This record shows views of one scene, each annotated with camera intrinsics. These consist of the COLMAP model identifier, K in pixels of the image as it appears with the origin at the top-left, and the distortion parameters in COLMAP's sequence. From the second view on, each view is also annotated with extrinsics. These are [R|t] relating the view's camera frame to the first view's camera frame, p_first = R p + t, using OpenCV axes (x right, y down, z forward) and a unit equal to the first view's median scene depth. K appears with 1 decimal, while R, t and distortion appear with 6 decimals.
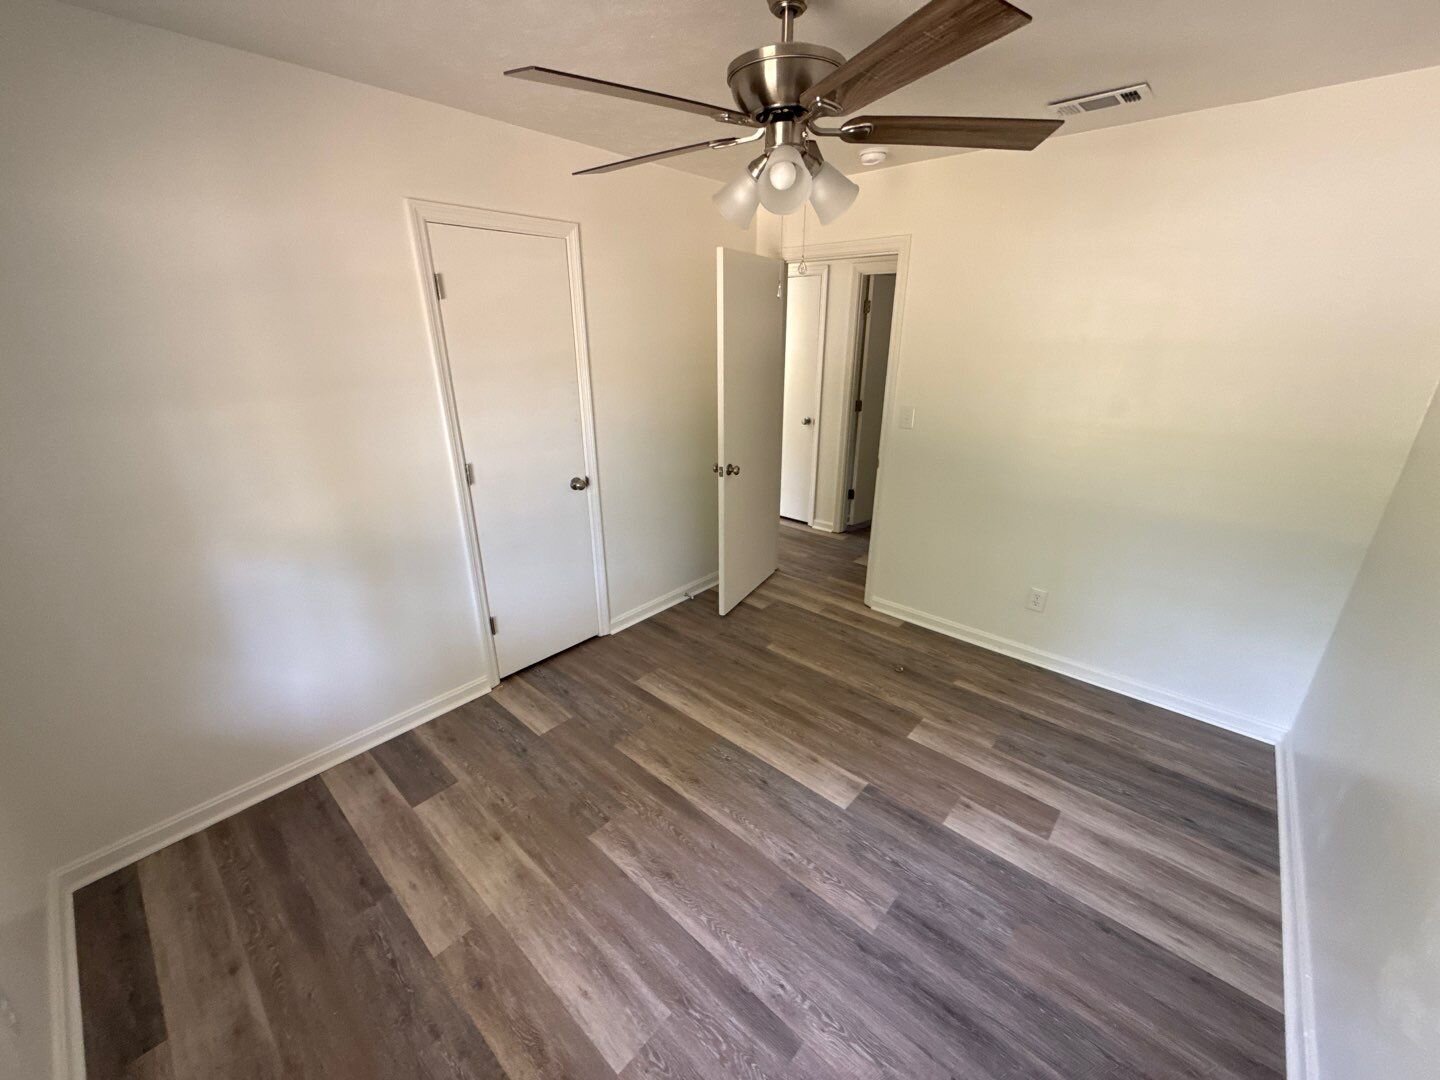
lens RADIAL K [[572.4, 0, 723.4], [0, 572.4, 544.2], [0, 0, 1]] dist [0.001506, -0.000010]
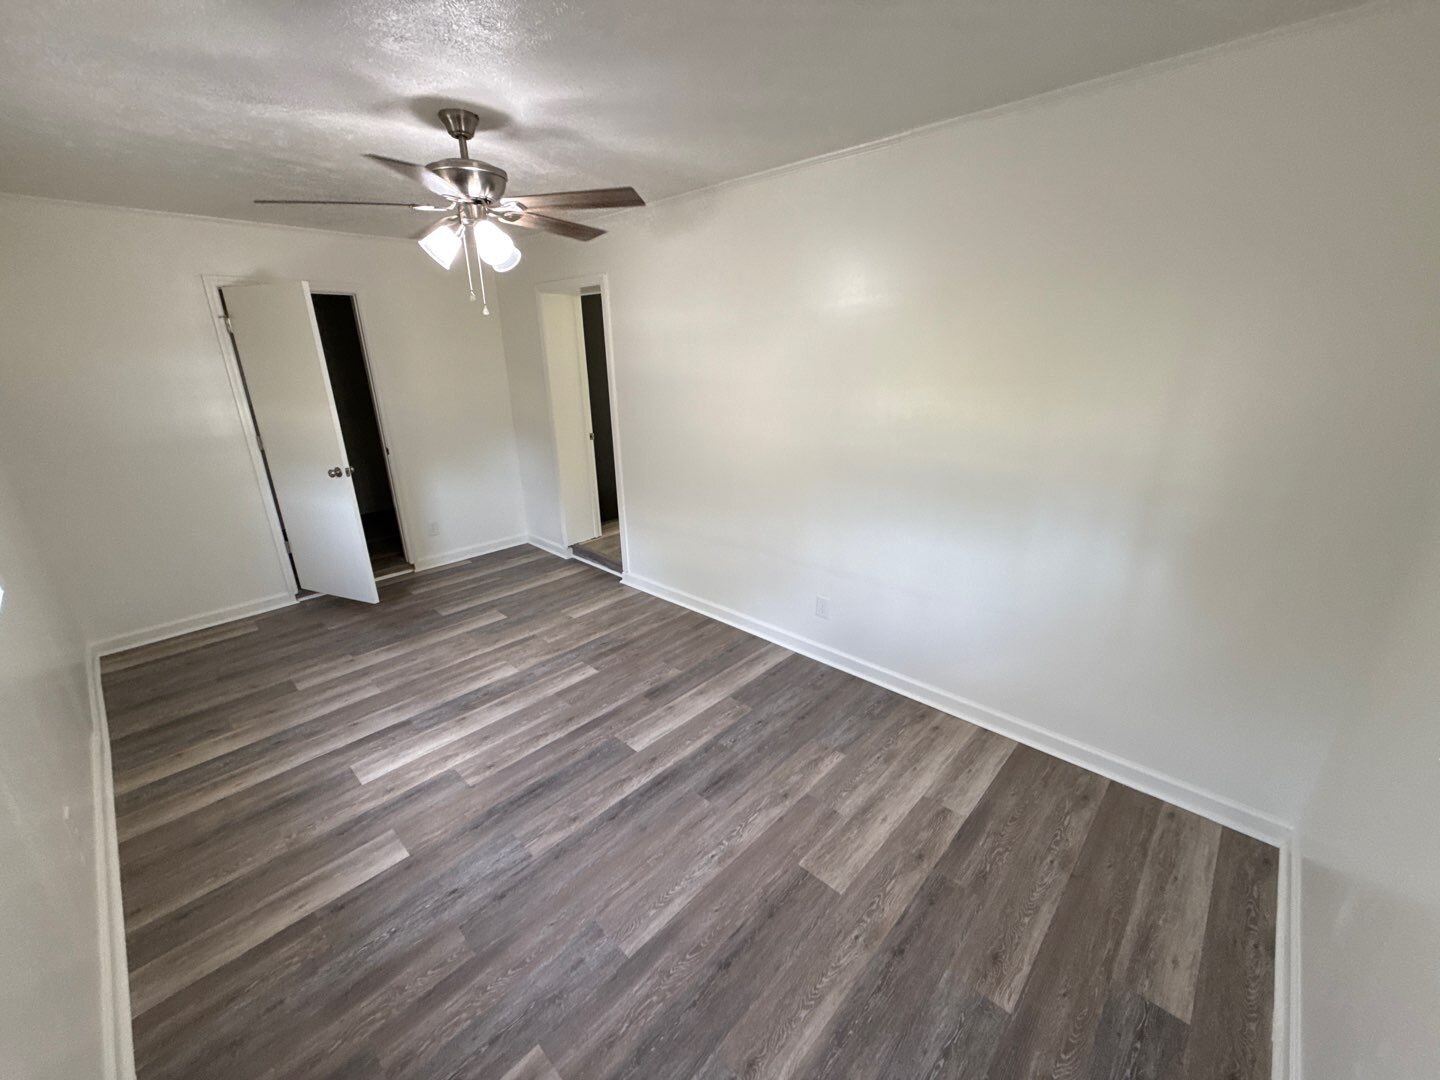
lens RADIAL K [[572.4, 0, 723.4], [0, 572.4, 544.2], [0, 0, 1]] dist [0.001506, -0.000010]
pose [[0.019220, -0.311989, 0.949891, -0.448155], [0.385580, 0.878887, 0.280866, -0.218983], [-0.922474, 0.360861, 0.137188, 0.463924]]
